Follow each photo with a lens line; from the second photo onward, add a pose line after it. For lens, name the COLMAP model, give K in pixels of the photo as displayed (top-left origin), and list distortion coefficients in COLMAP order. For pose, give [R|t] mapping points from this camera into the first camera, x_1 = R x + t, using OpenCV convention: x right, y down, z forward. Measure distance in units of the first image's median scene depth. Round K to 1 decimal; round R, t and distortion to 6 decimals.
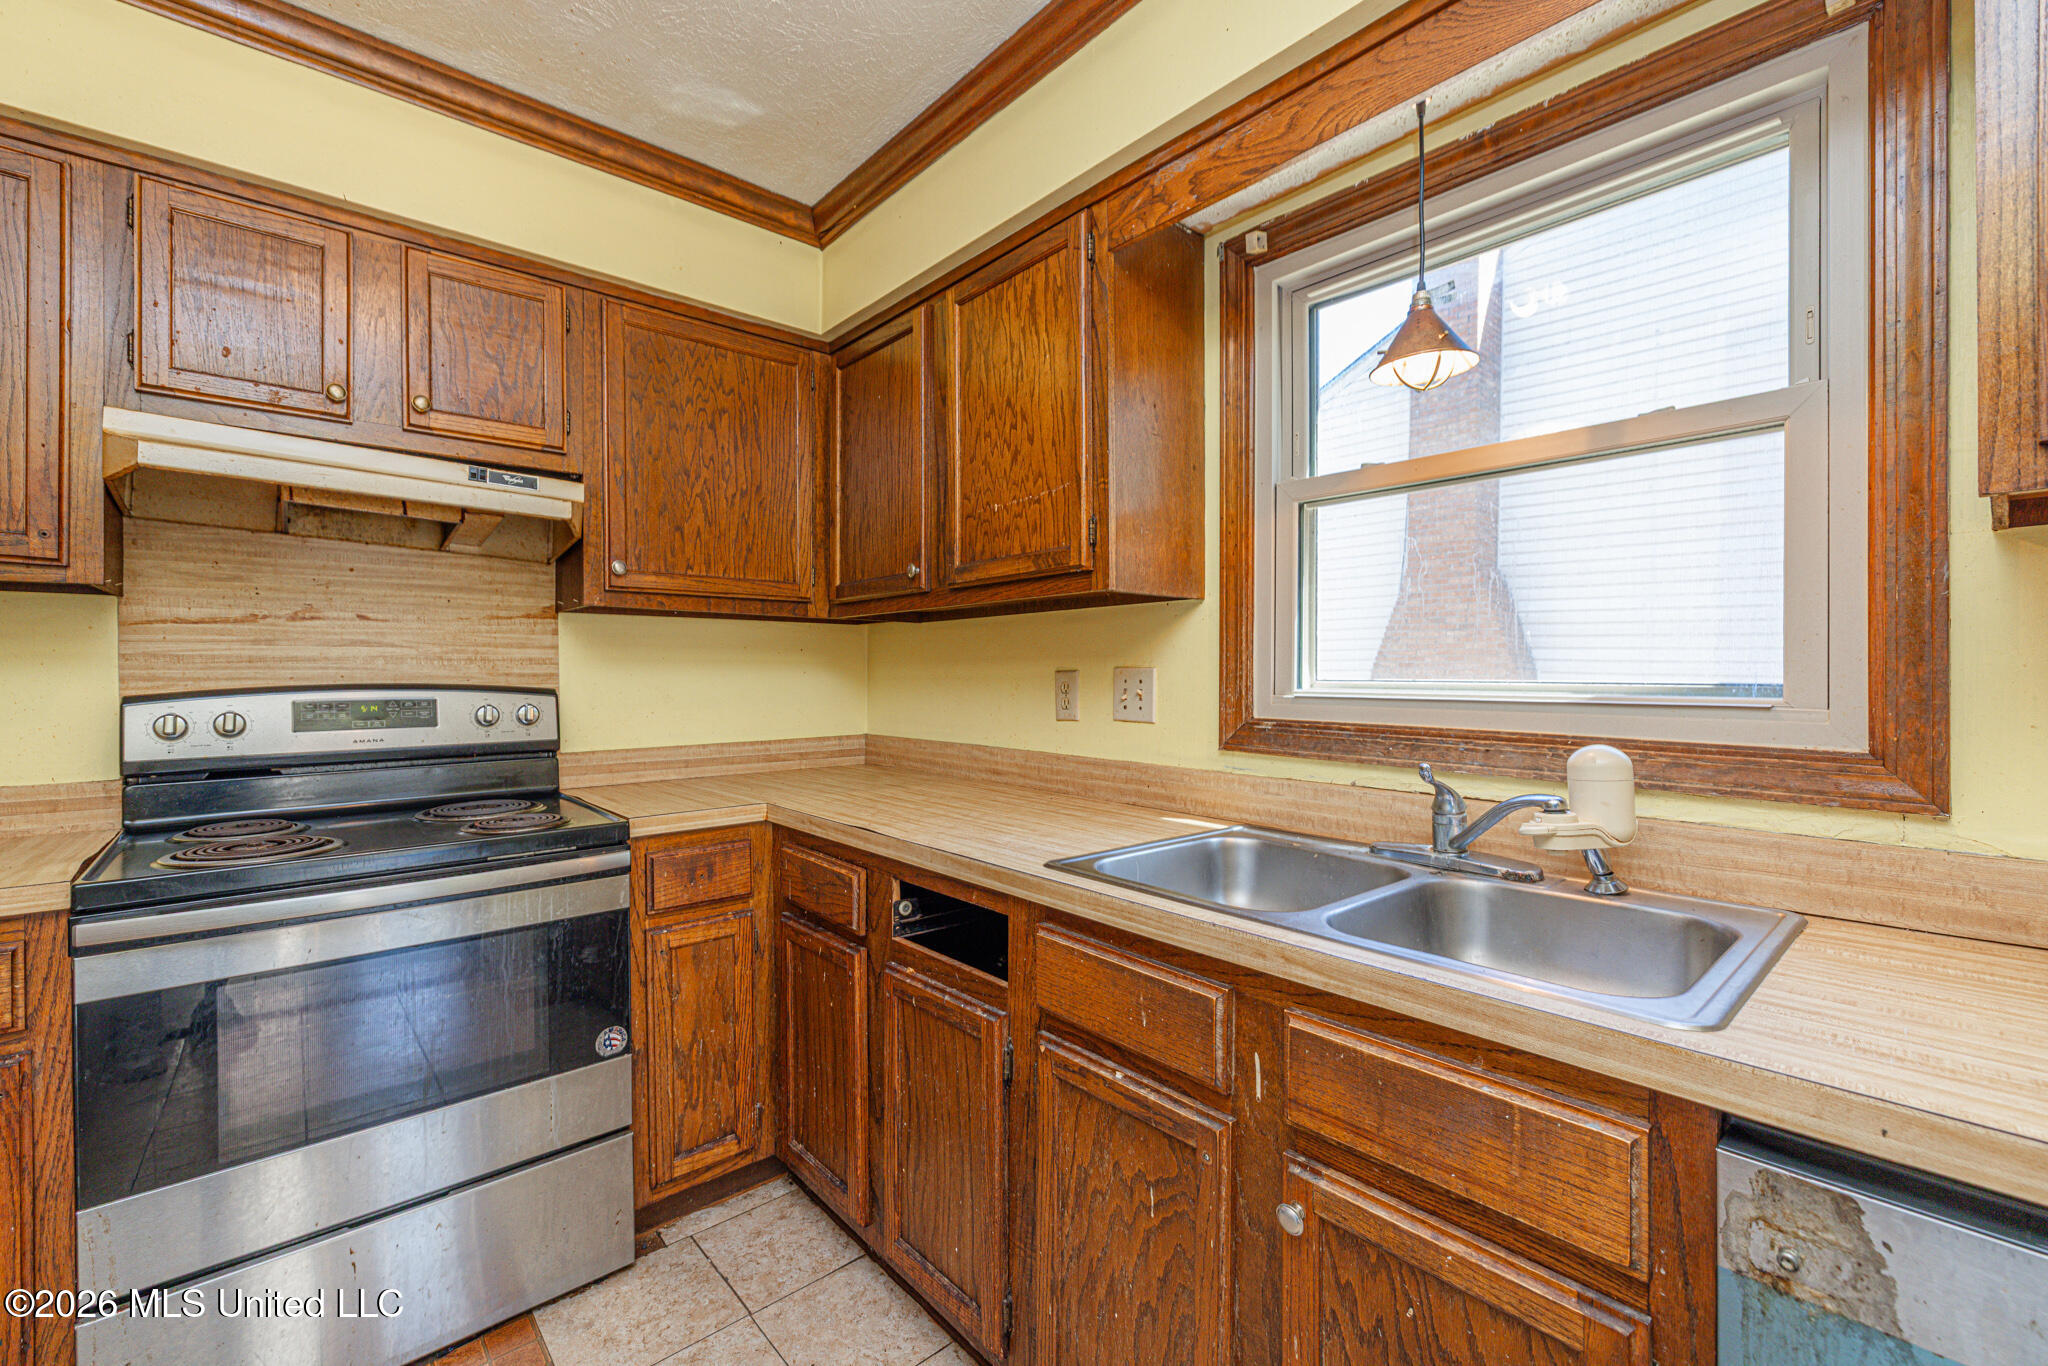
lens RADIAL K [[851.5, 0, 1025.1], [0, 851.5, 674.4], [0, 0, 1]] dist [-0.000255, 0.000301]
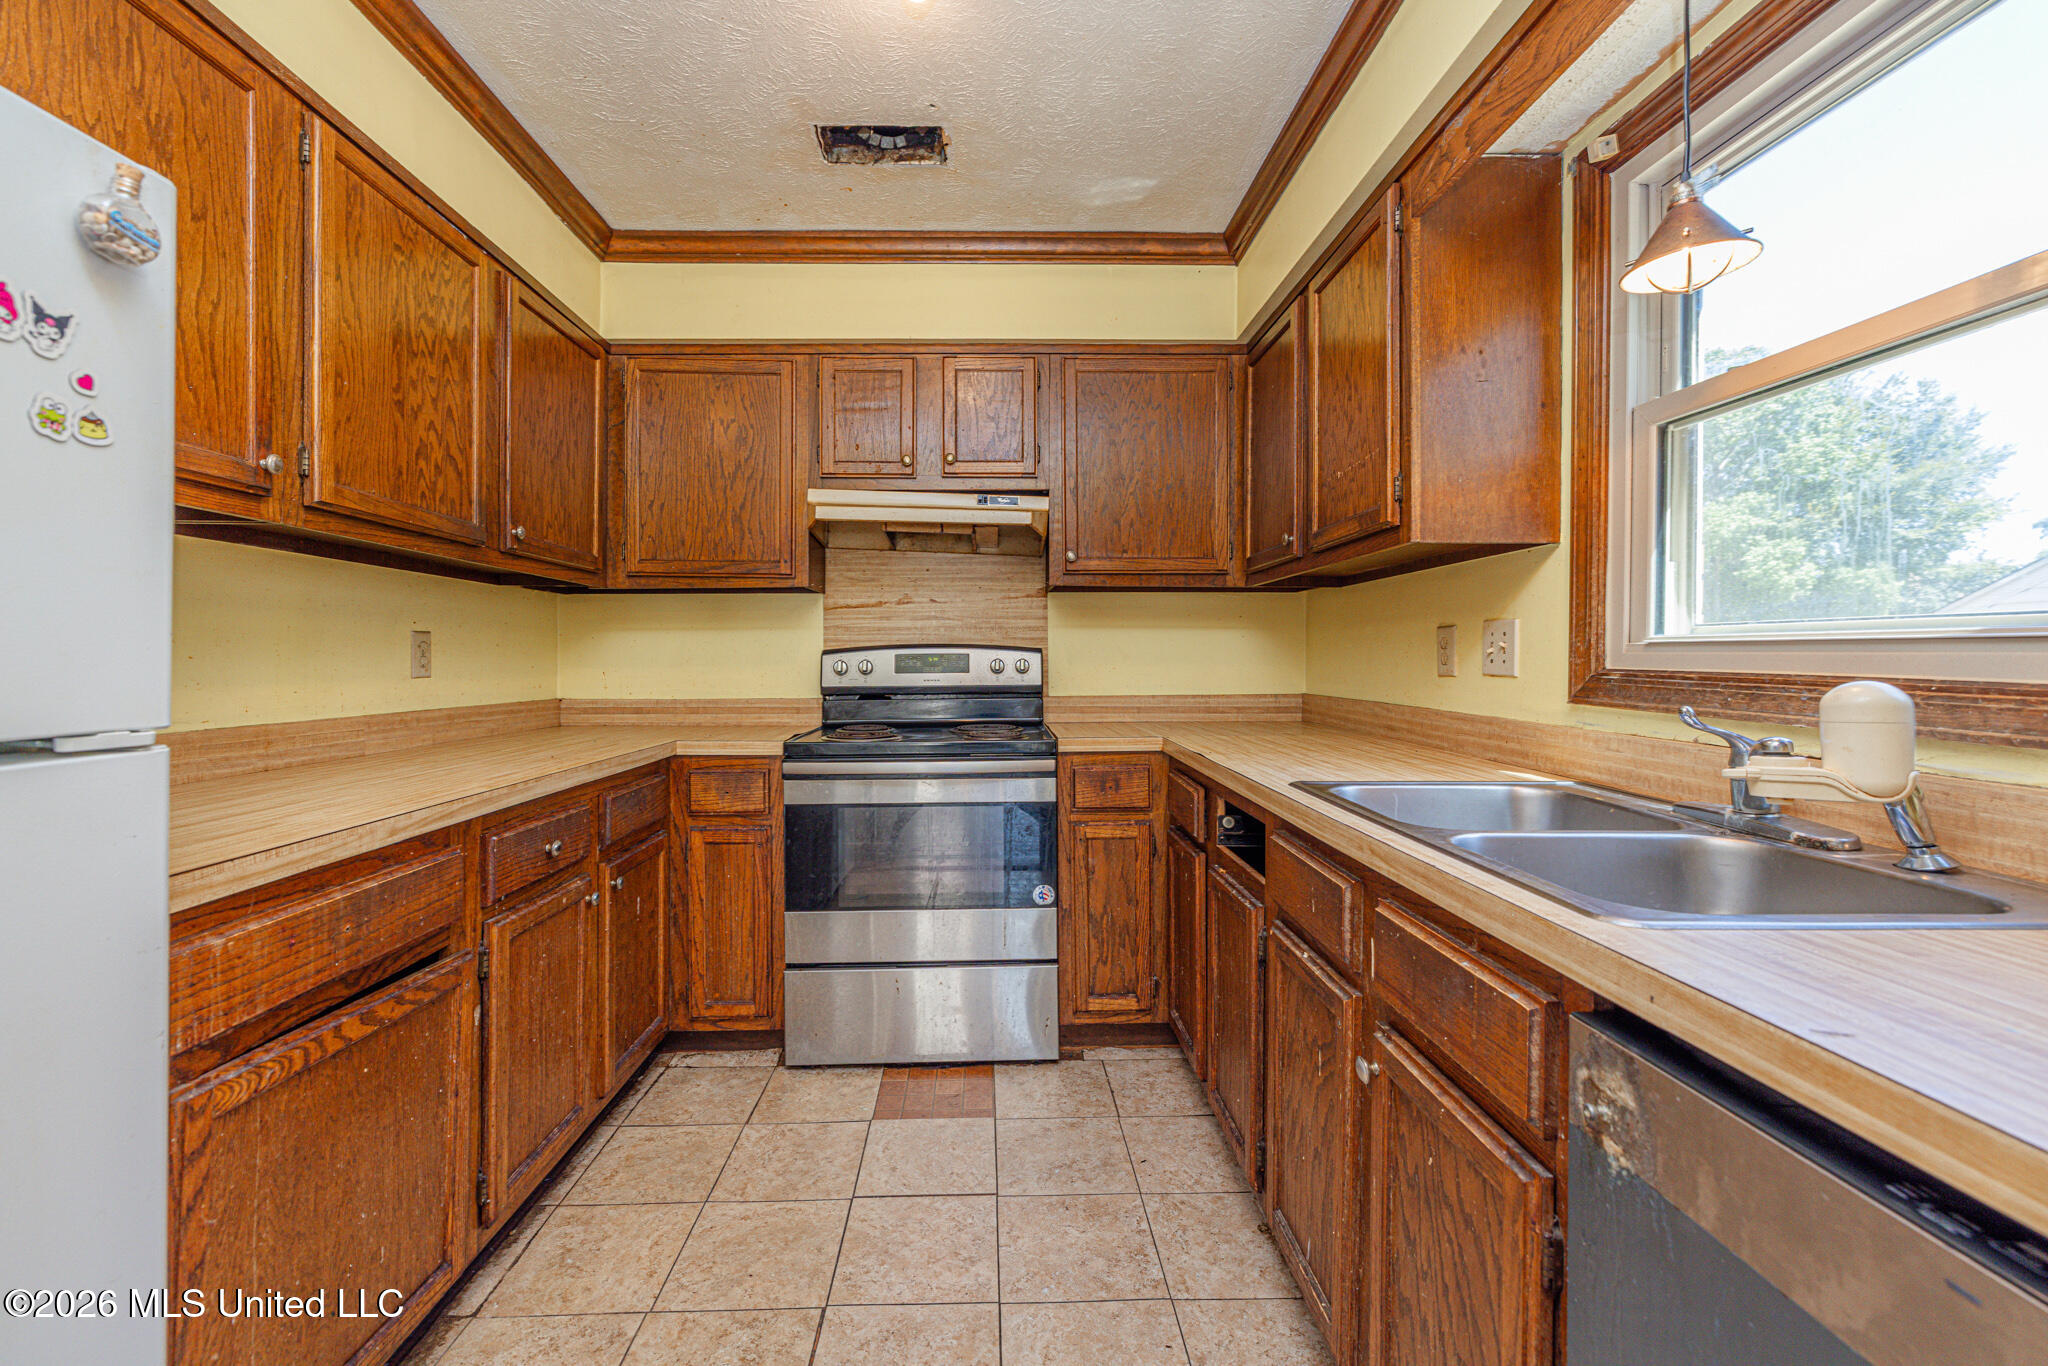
lens RADIAL K [[873.7, 0, 1022.7], [0, 873.7, 656.8], [0, 0, 1]] dist [0.001042, 0.000224]
pose [[0.770067, -0.001365, -0.637961, 0.381945], [0.001250, 0.999999, -0.000630, 0.037895], [0.637962, -0.000312, 0.770068, -0.119778]]
